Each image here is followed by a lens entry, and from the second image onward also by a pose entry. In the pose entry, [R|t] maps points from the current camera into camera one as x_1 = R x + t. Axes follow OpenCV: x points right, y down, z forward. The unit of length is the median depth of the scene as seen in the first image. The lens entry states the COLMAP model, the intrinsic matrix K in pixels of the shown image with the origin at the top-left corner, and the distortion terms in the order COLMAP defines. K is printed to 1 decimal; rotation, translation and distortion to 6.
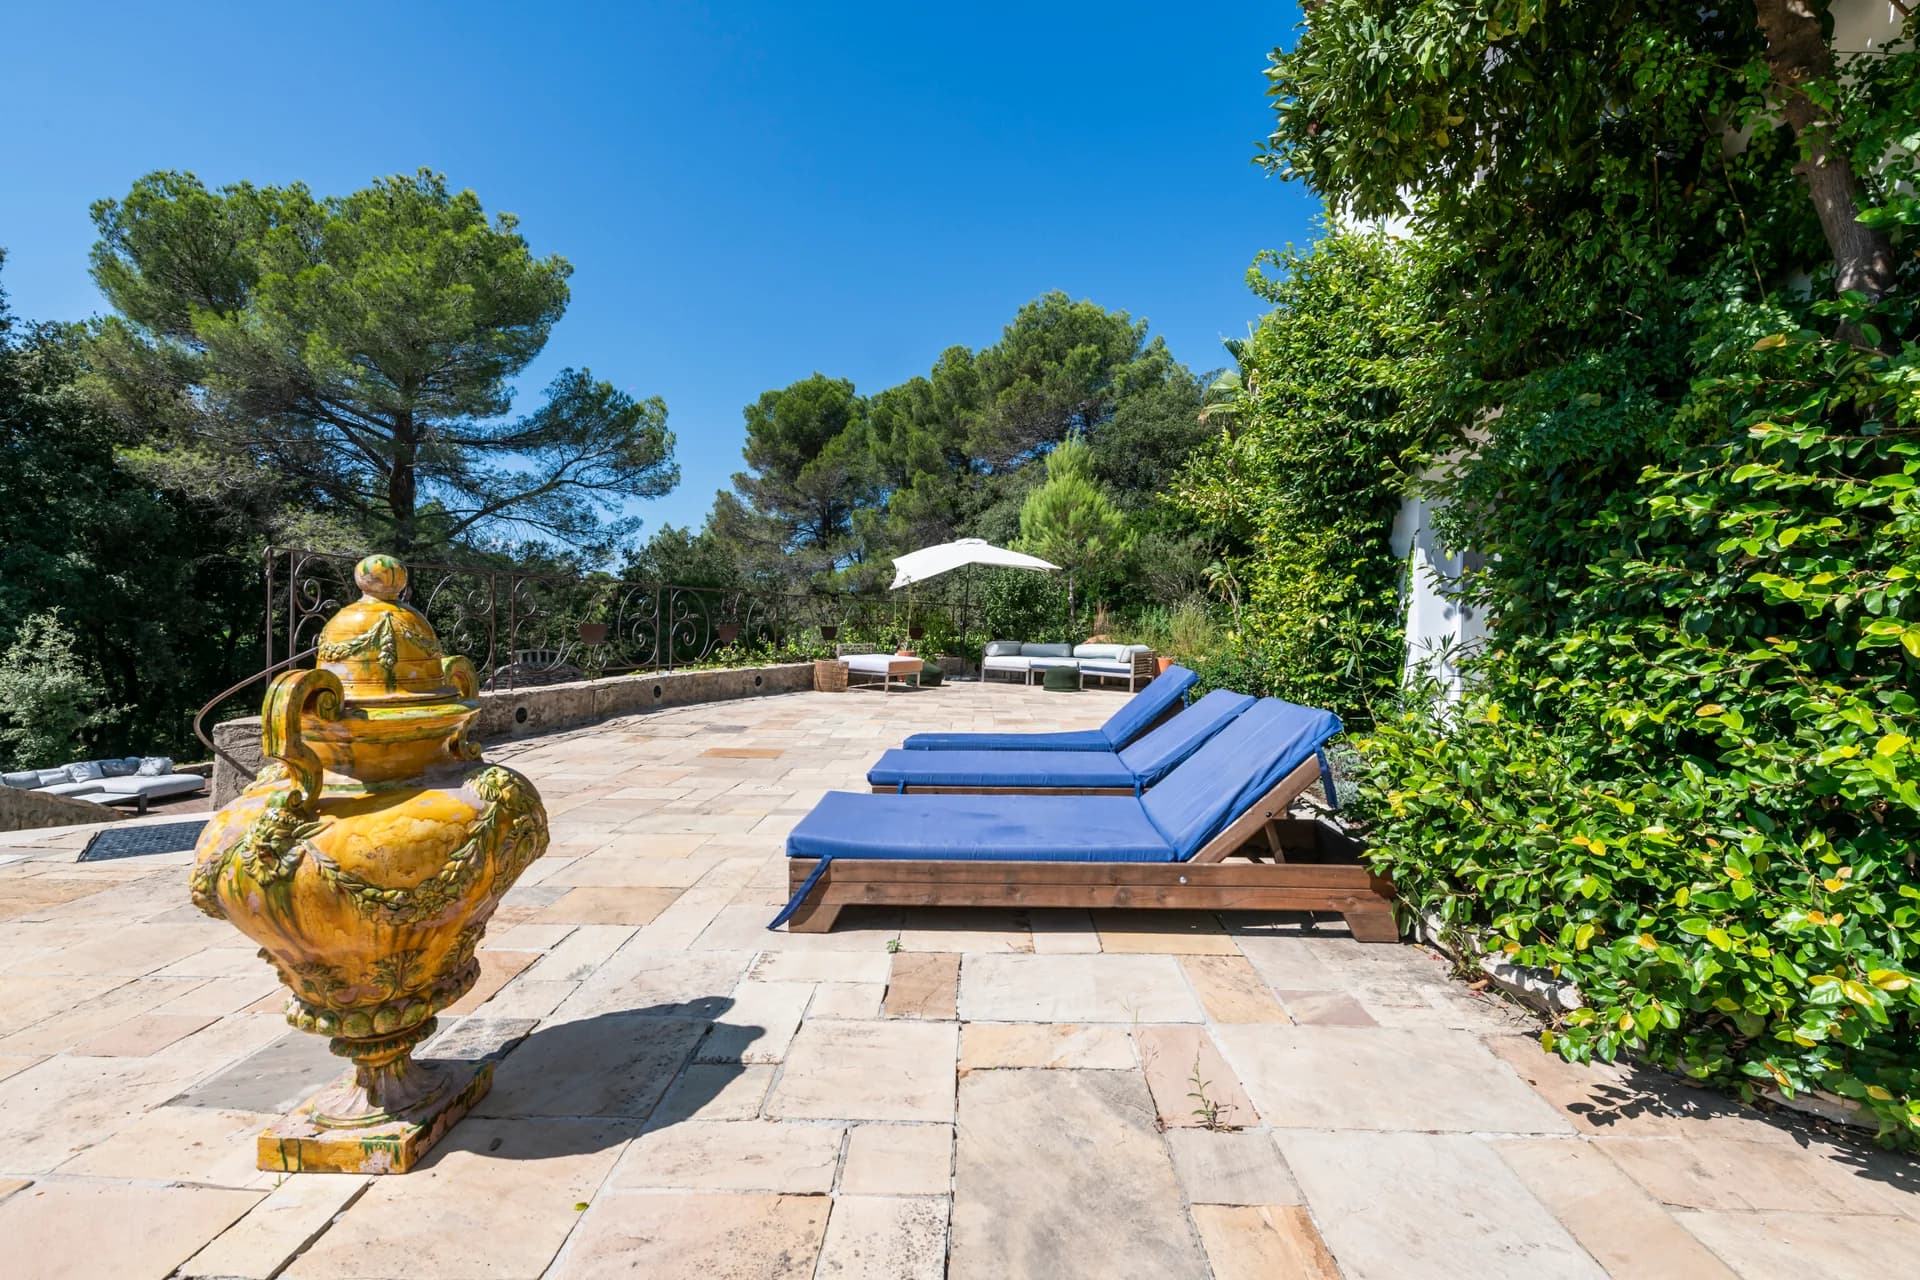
lens RADIAL K [[844.4, 0, 960.0], [0, 844.4, 640.0], [0, 0, 1]] dist [-0.000319, 0.000163]
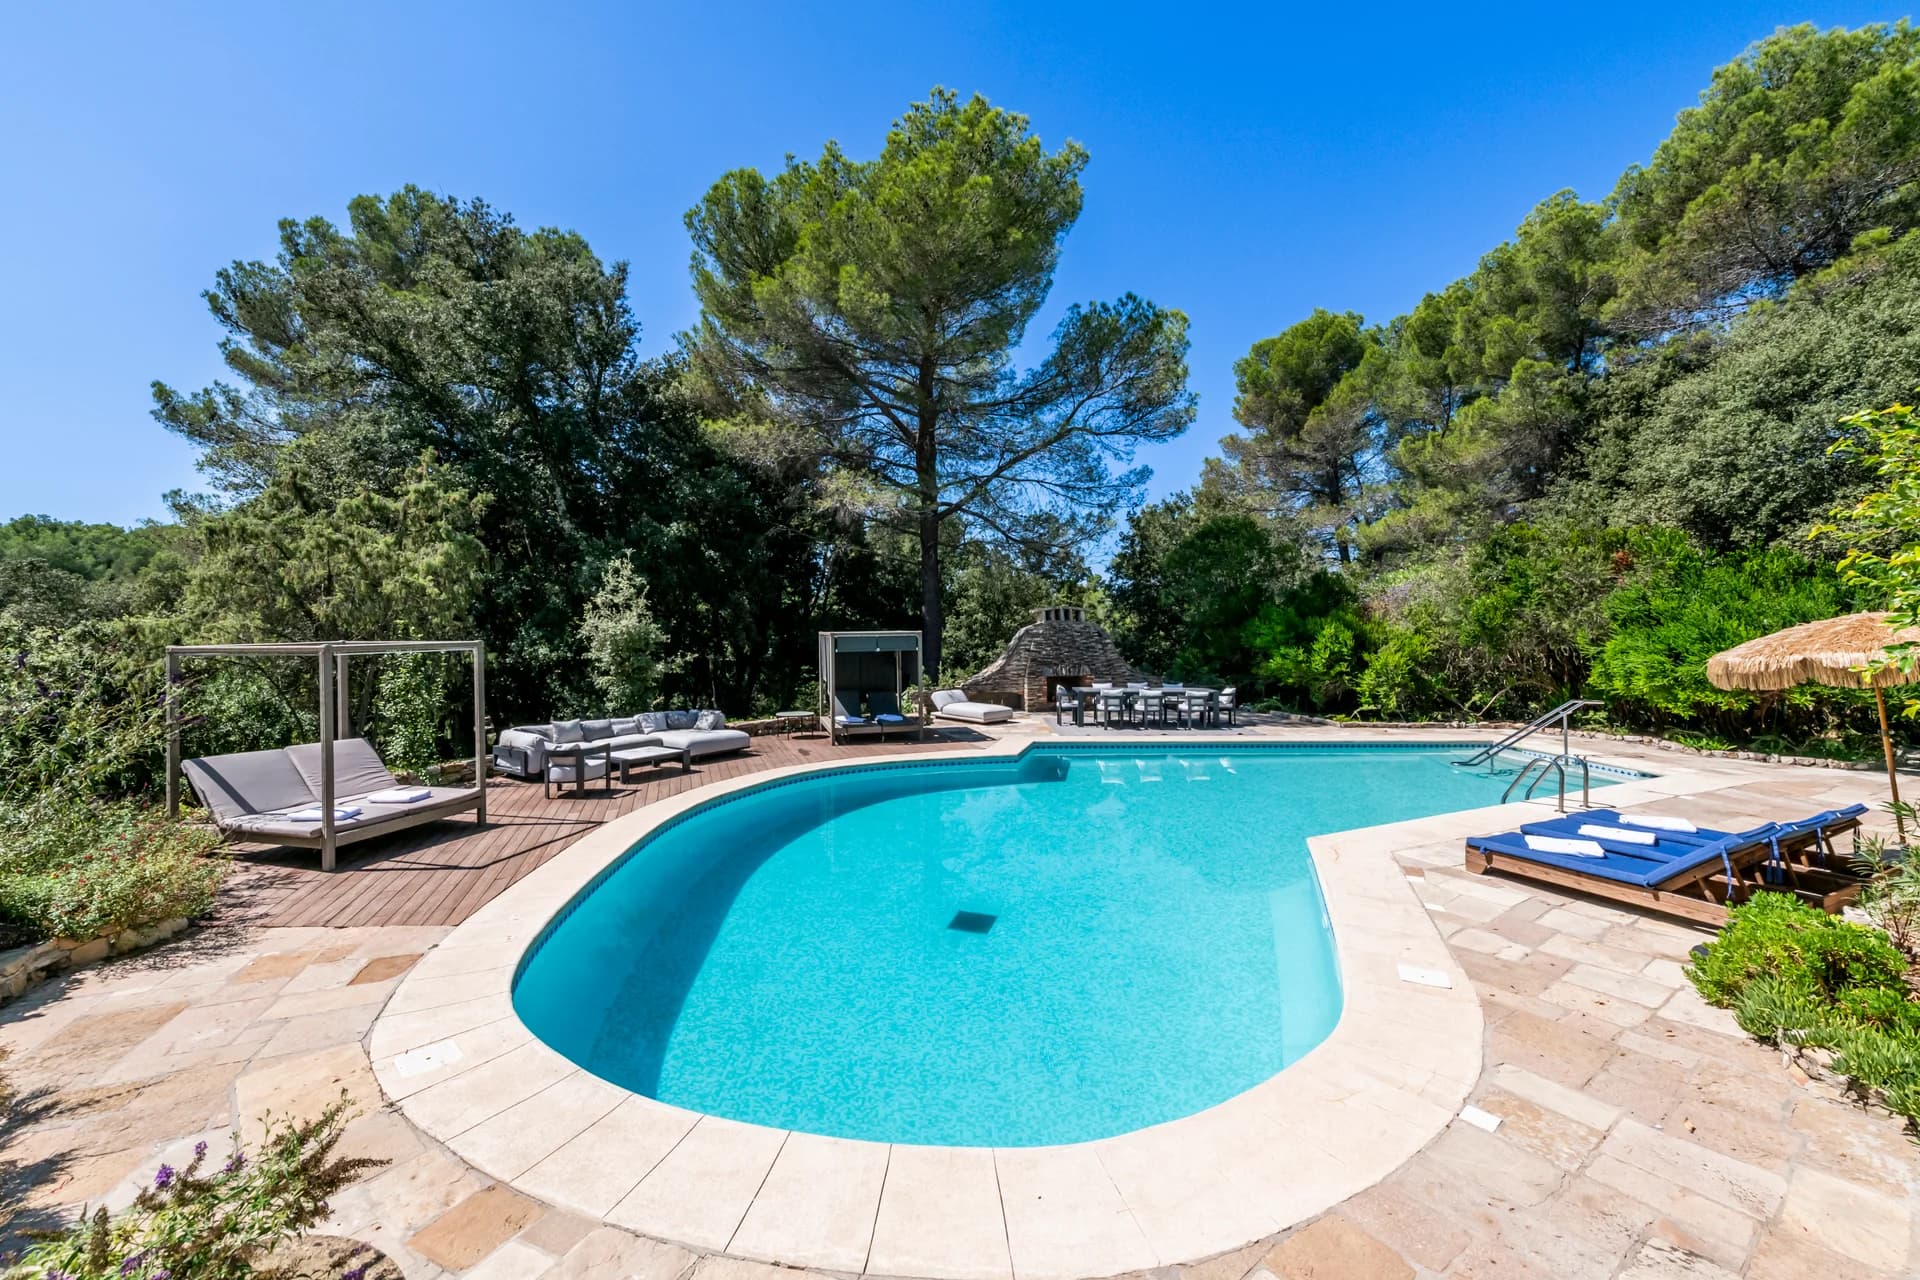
lens RADIAL K [[787.3, 0, 960.0], [0, 787.3, 640.0], [0, 0, 1]] dist [0.062483, 0.000053]
pose [[0.855526, -0.019630, -0.517387, -0.134091], [0.024150, 0.999706, 0.002003, 0.033196], [0.517196, -0.014208, 0.855749, 0.198241]]
